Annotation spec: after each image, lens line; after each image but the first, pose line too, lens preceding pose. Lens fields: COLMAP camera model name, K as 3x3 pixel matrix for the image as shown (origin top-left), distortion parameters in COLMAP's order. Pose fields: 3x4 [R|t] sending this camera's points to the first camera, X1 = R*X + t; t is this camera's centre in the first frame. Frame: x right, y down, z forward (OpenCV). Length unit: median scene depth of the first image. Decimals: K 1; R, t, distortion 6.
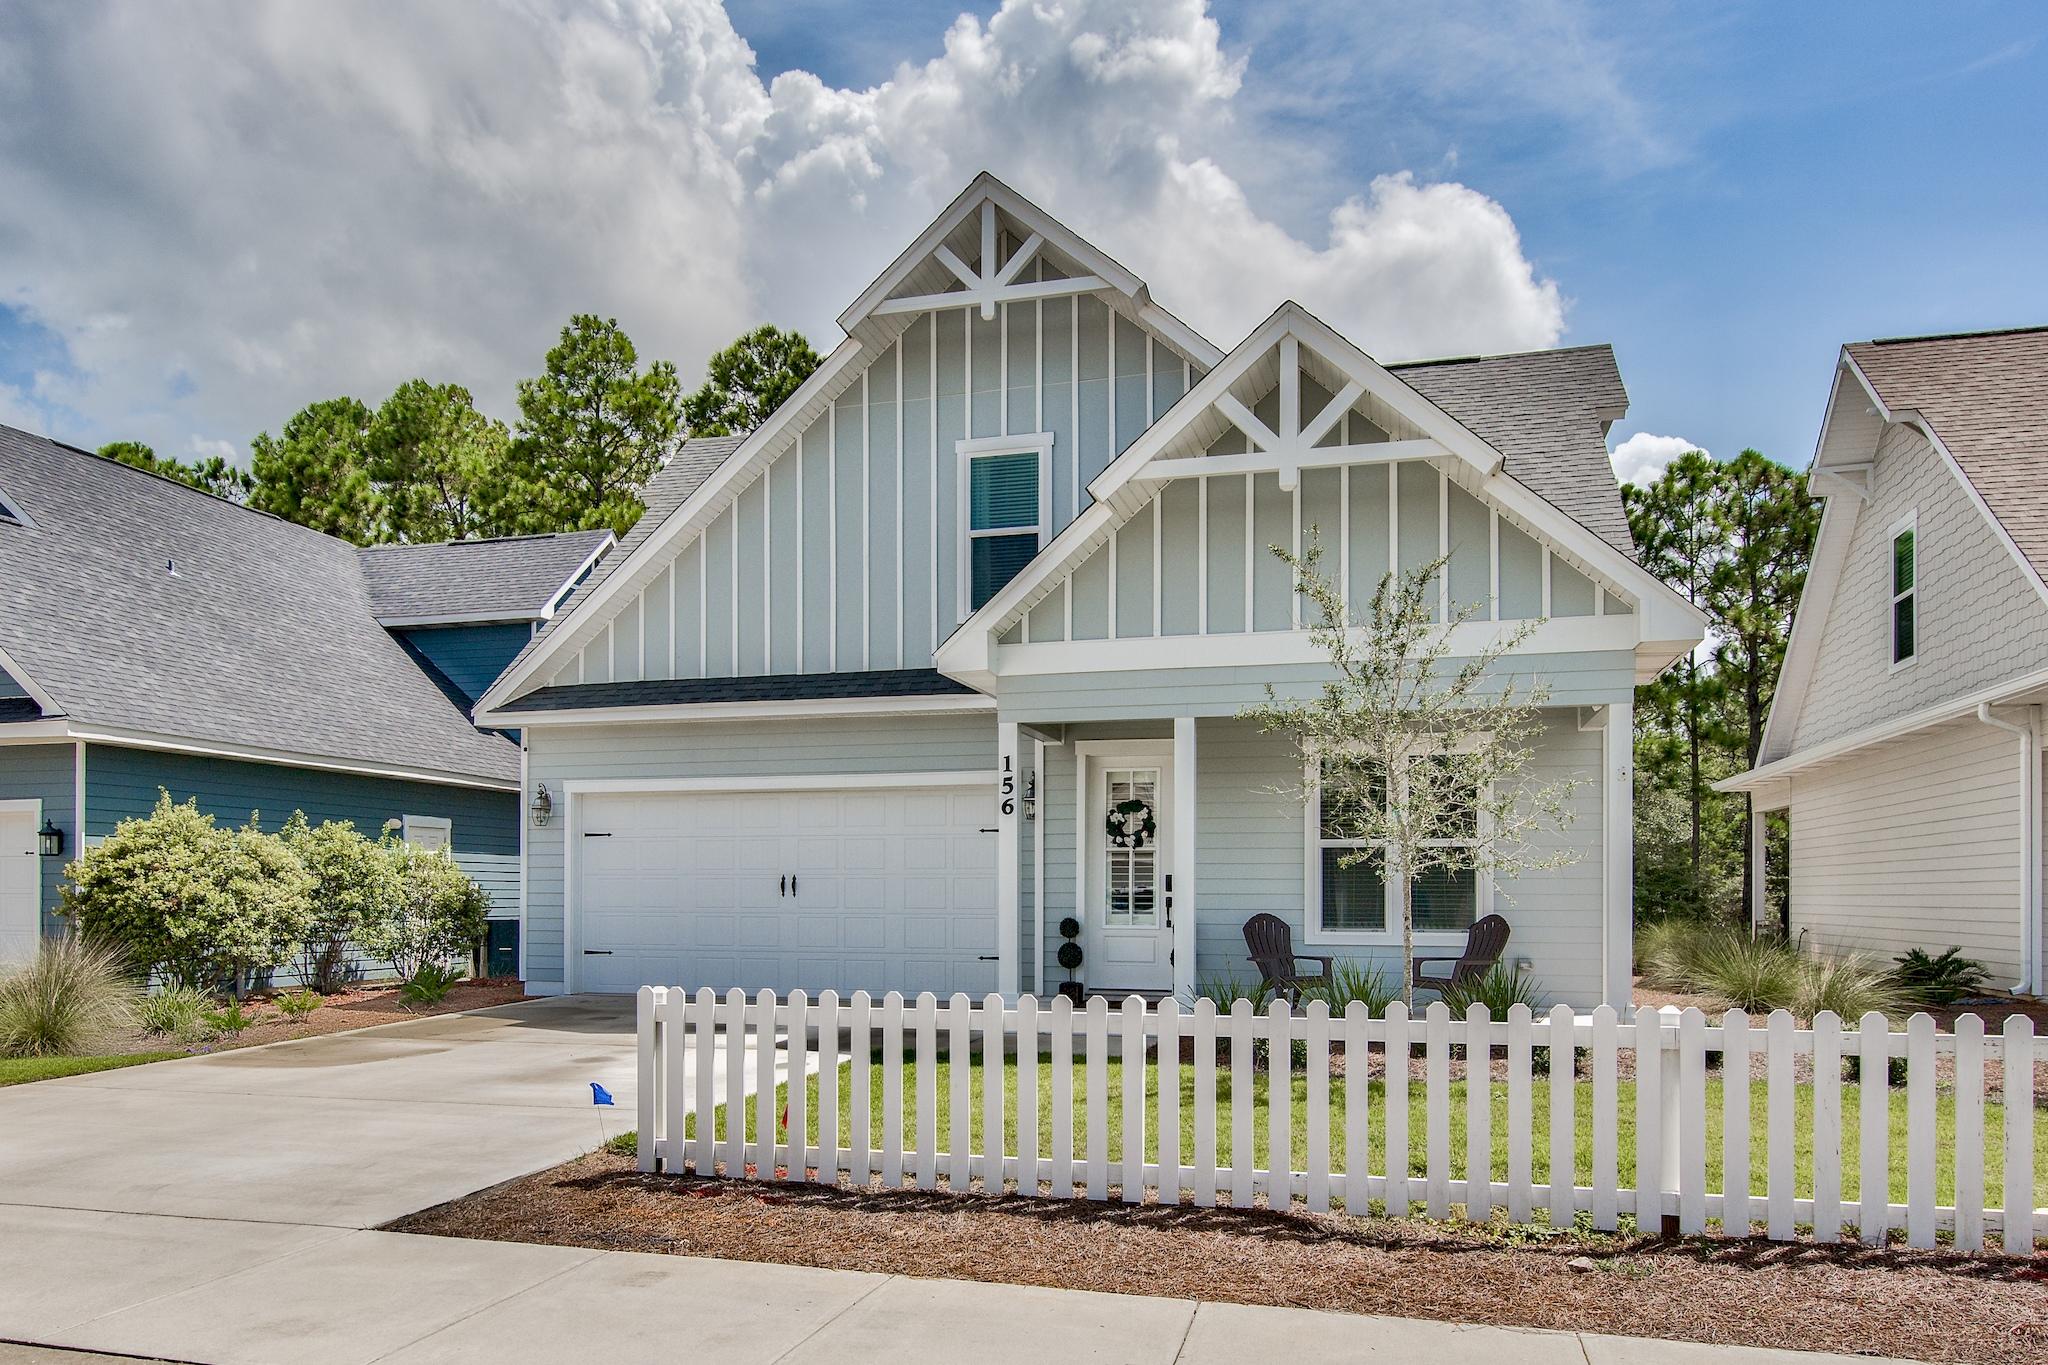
lens RADIAL K [[1007.8, 0, 1024.0], [0, 1007.8, 682.5], [0, 0, 1]] dist [-0.000218, -0.000617]
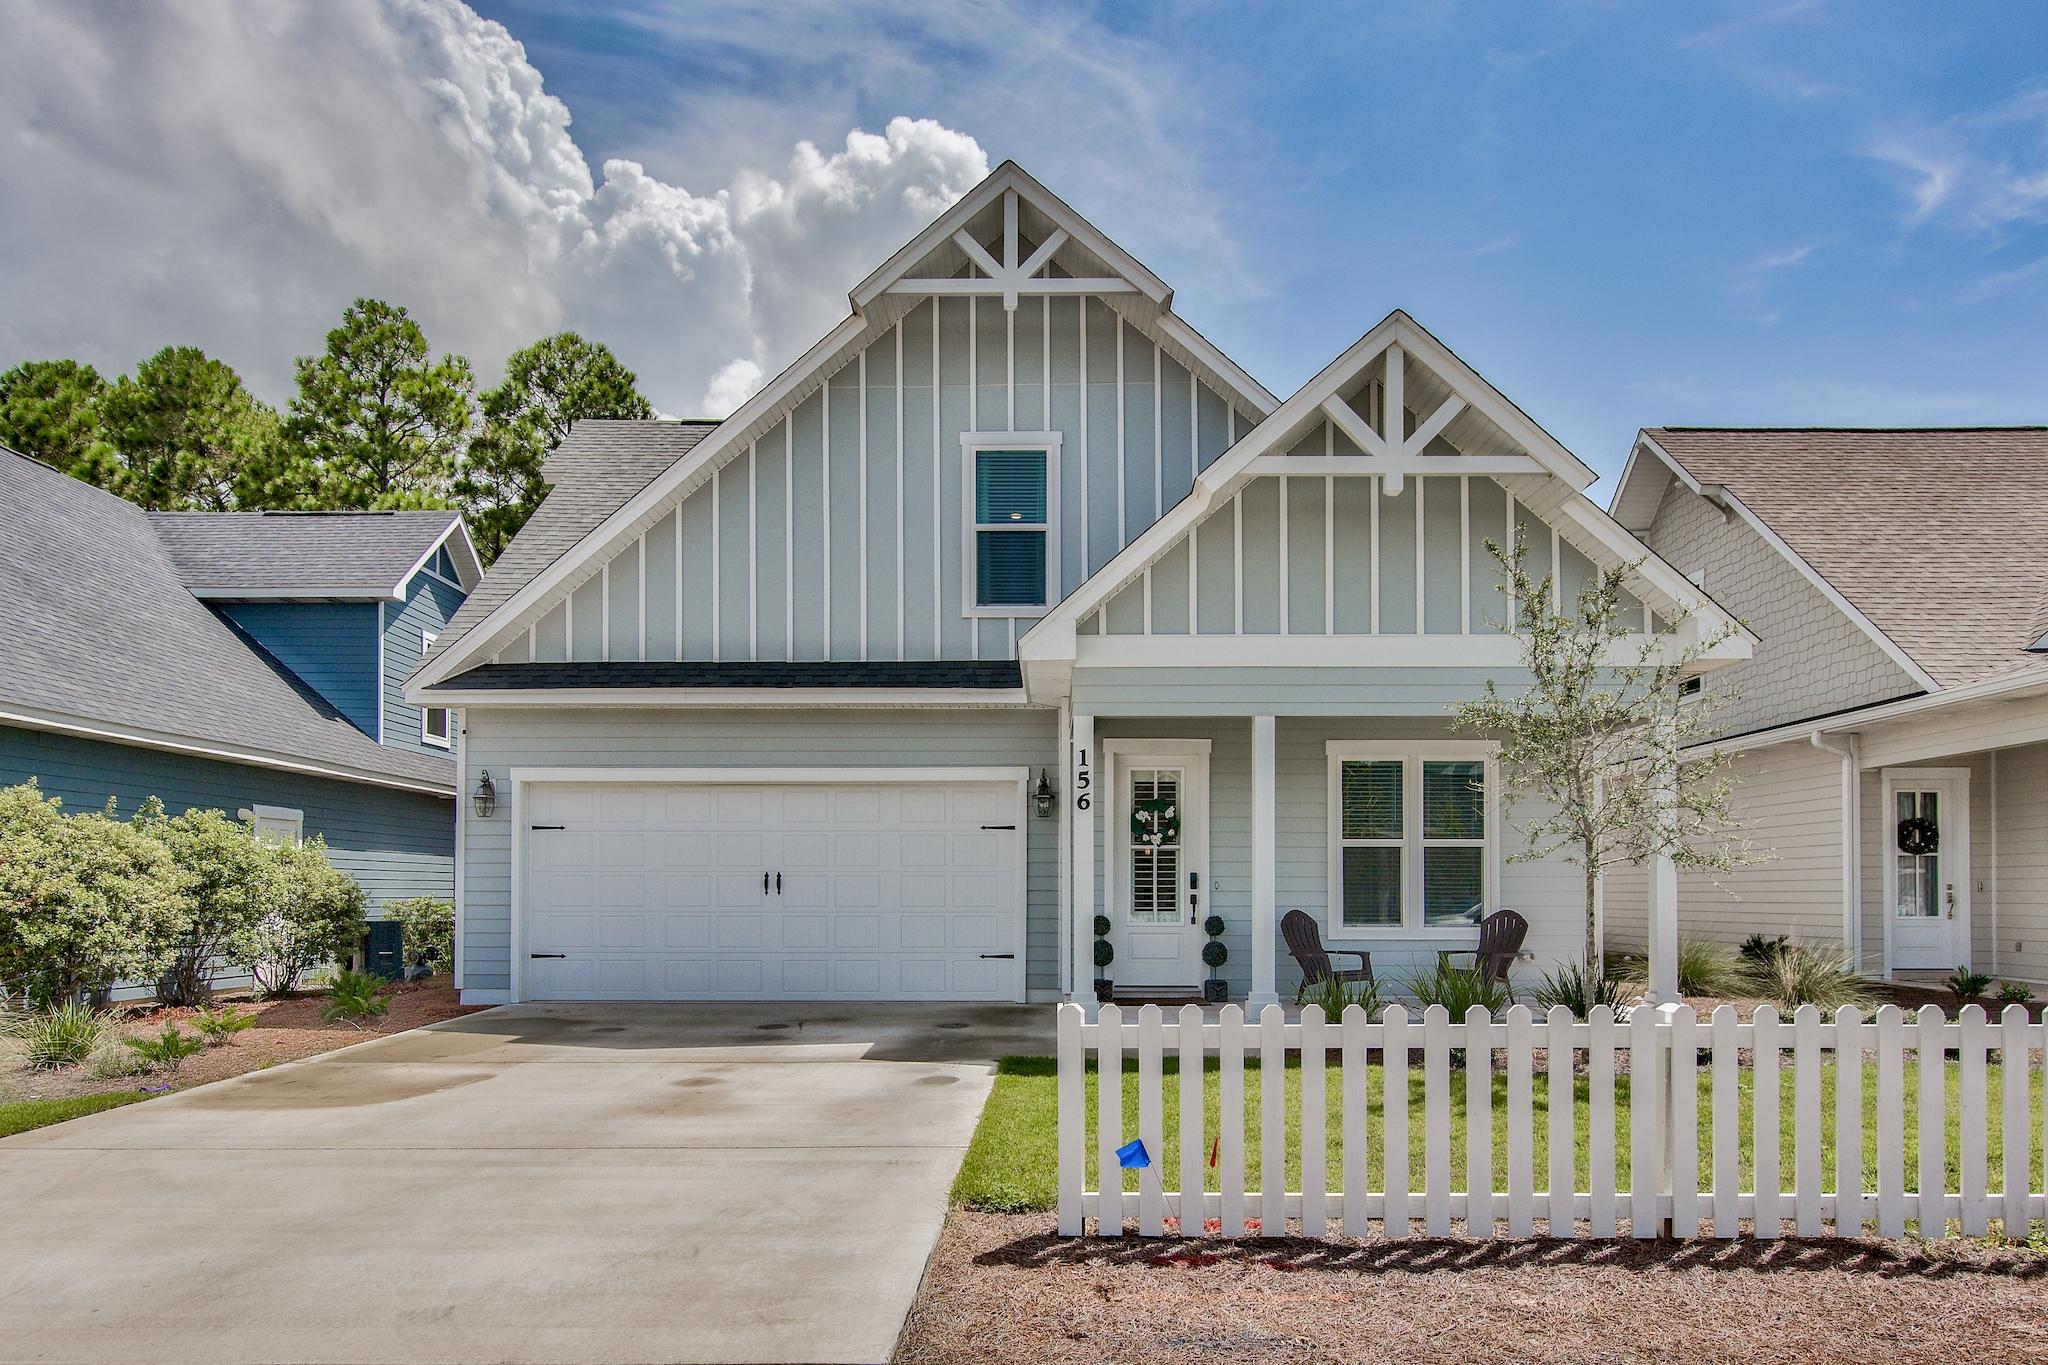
lens RADIAL K [[941.4, 0, 1022.6], [0, 941.4, 702.5], [0, 0, 1]] dist [-0.001888, -0.000199]
pose [[0.981211, 0.037004, 0.189358, -0.179860], [-0.038429, 0.999254, 0.003857, 0.019055], [-0.189074, -0.011062, 0.981901, 0.087447]]
